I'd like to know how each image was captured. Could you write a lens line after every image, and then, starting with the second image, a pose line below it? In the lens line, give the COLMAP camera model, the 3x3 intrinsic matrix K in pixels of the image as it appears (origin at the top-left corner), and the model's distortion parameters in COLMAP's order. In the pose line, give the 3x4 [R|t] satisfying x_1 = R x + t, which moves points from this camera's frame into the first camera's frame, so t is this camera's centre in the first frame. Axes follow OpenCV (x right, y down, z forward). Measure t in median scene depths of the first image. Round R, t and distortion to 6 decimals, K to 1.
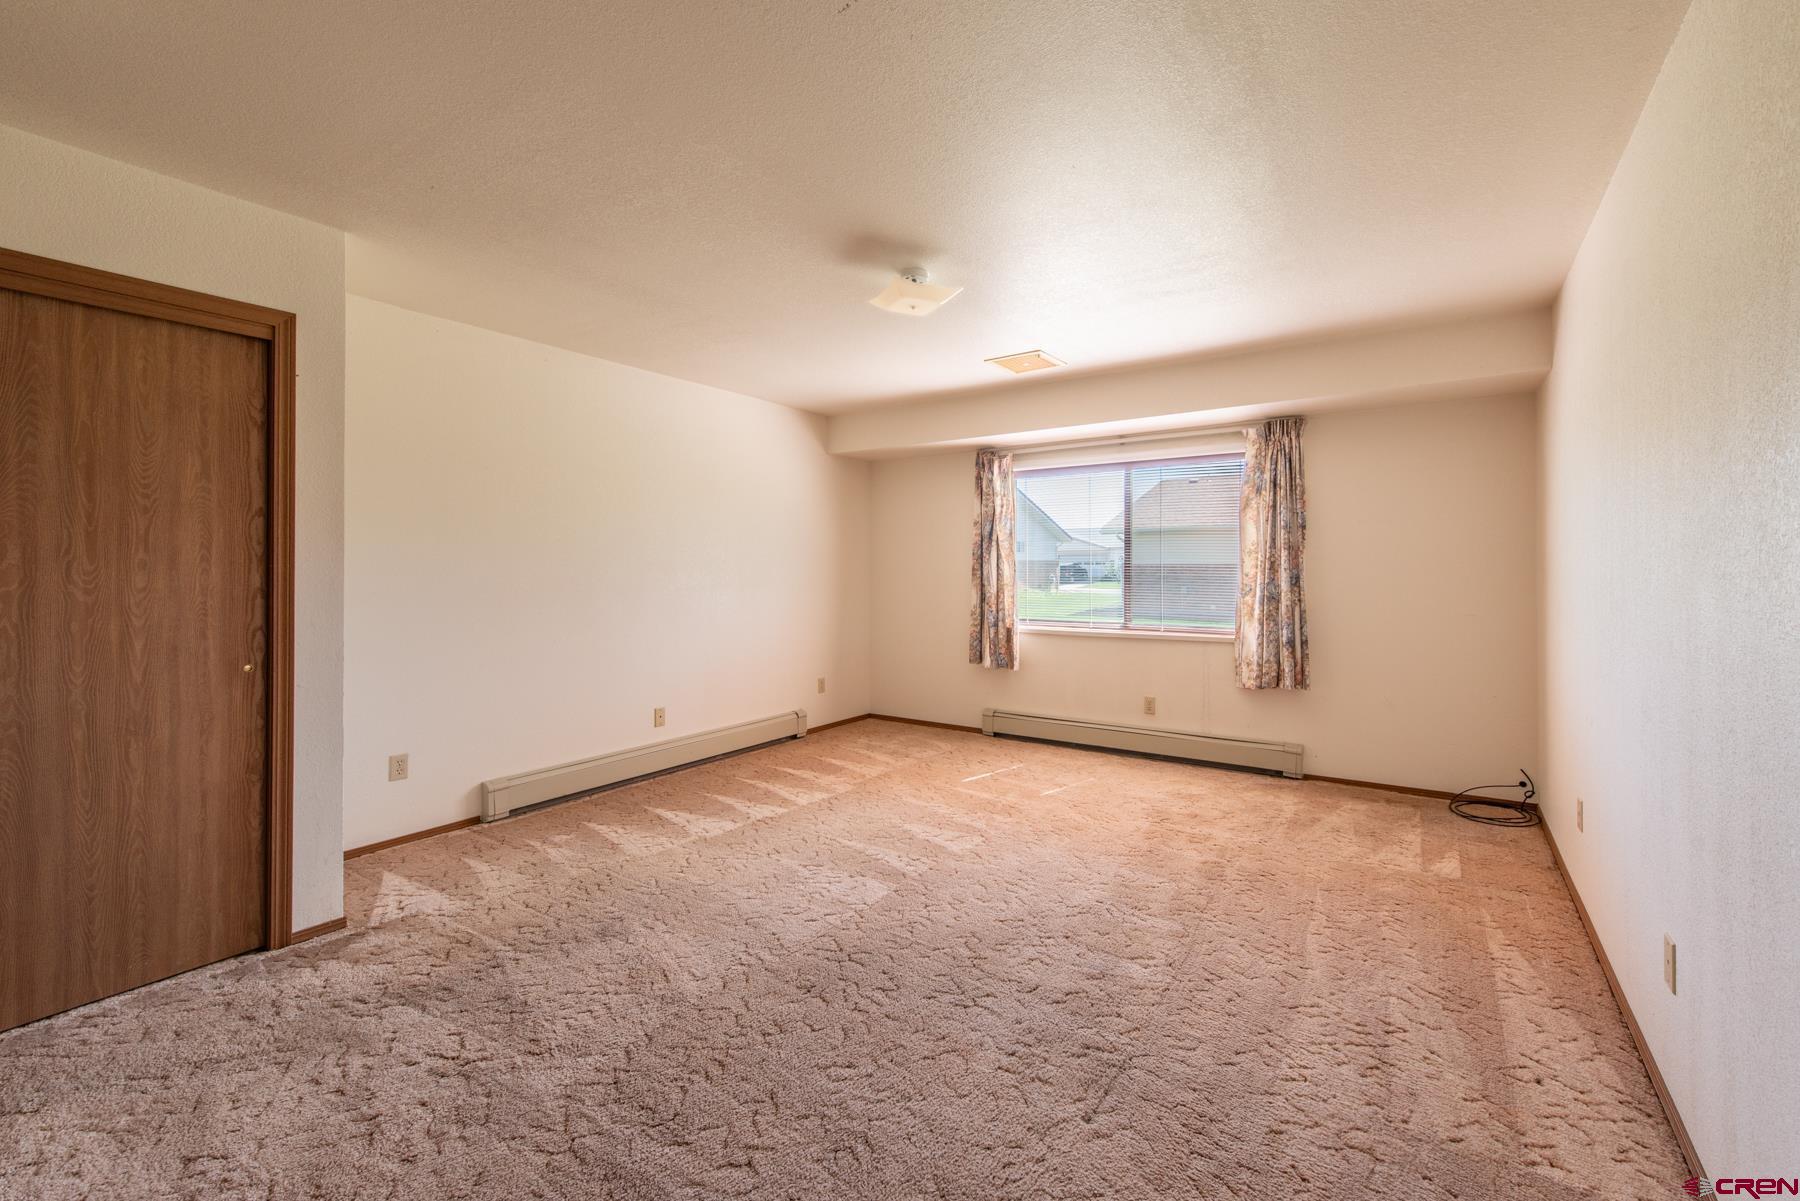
lens RADIAL K [[766.9, 0, 958.1], [0, 766.9, 565.3], [0, 0, 1]] dist [0.010811, -0.000214]
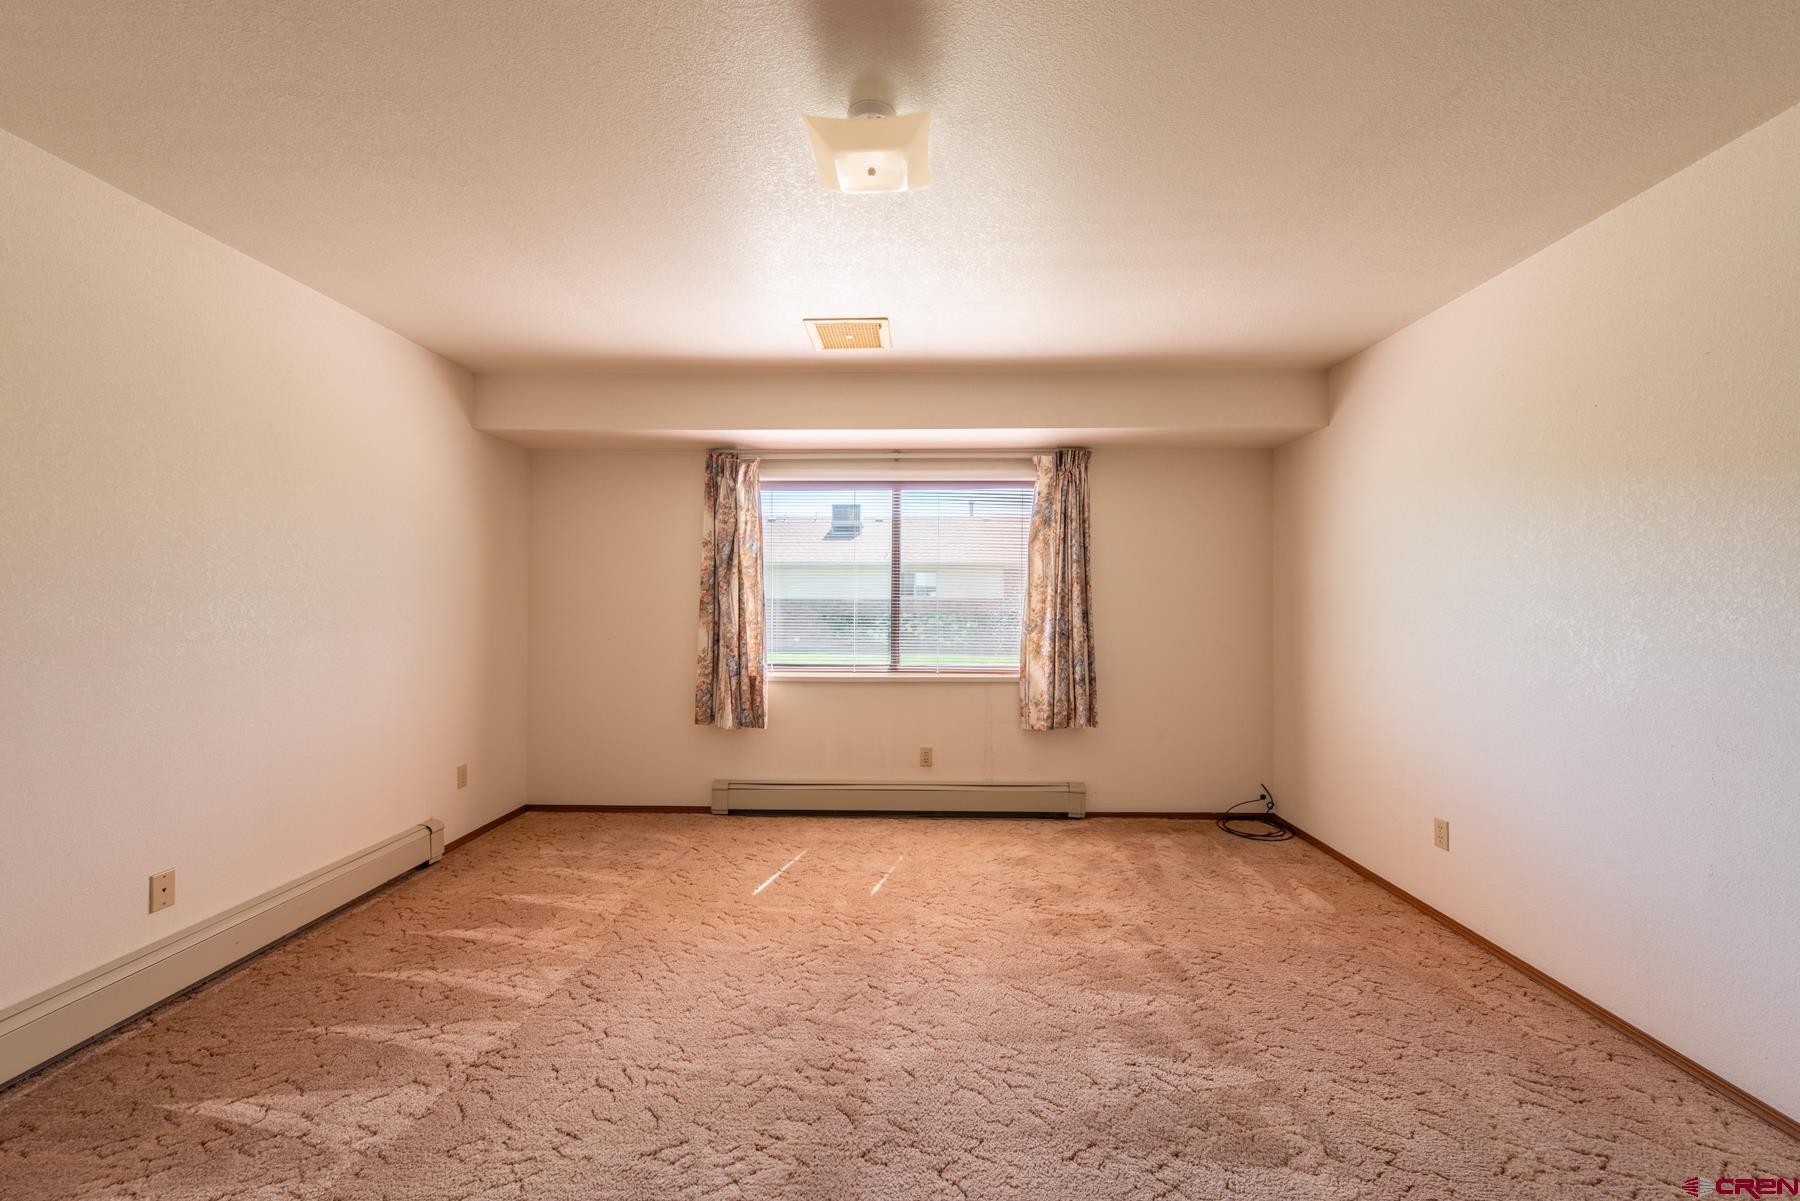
lens RADIAL K [[710.0, 0, 902.9], [0, 710.0, 599.5], [0, 0, 1]] dist [0.013194, -0.003522]
pose [[0.849016, 0.006517, 0.528327, -0.231600], [-0.008187, 0.999966, 0.000821, -0.000120], [-0.528303, -0.005023, 0.849041, 0.350248]]
